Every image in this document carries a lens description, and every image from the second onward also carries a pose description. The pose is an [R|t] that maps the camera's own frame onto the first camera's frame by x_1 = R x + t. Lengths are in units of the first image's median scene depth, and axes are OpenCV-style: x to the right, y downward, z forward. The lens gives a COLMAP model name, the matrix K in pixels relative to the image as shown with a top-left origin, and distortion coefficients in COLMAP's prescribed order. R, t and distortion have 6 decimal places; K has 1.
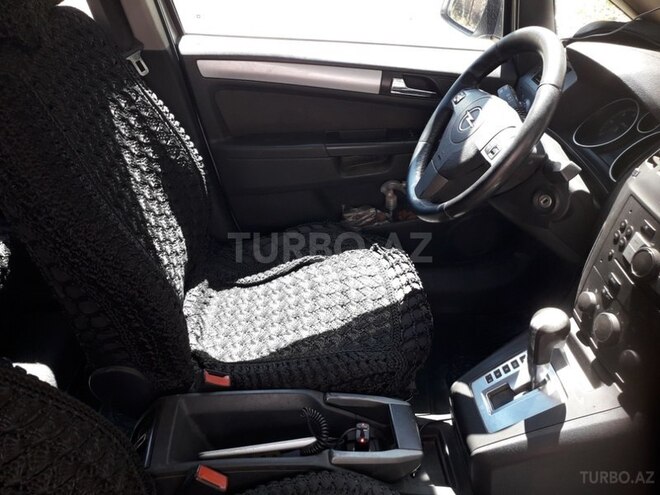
lens RADIAL K [[536.3, 0, 330.0], [0, 536.3, 247.5], [0, 0, 1]] dist [0.084401, -0.151422]
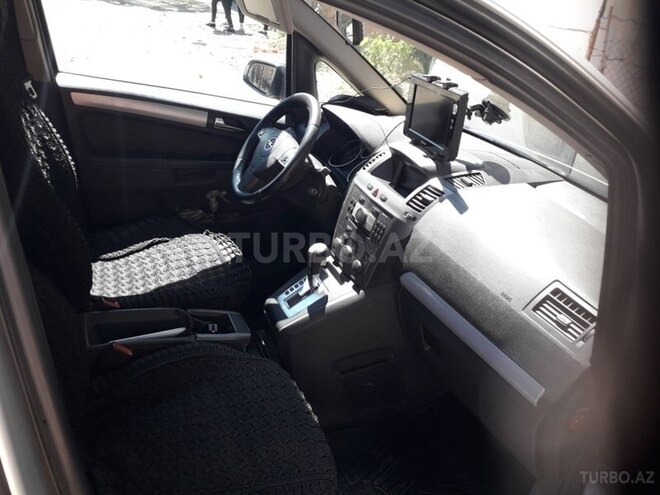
lens RADIAL K [[536.3, 0, 330.0], [0, 536.3, 247.5], [0, 0, 1]] dist [0.084401, -0.151422]
pose [[0.926495, -0.006524, 0.376251, -0.179131], [0.041651, 0.995484, -0.085303, 0.208895], [-0.373995, 0.094704, 0.922583, -0.516003]]
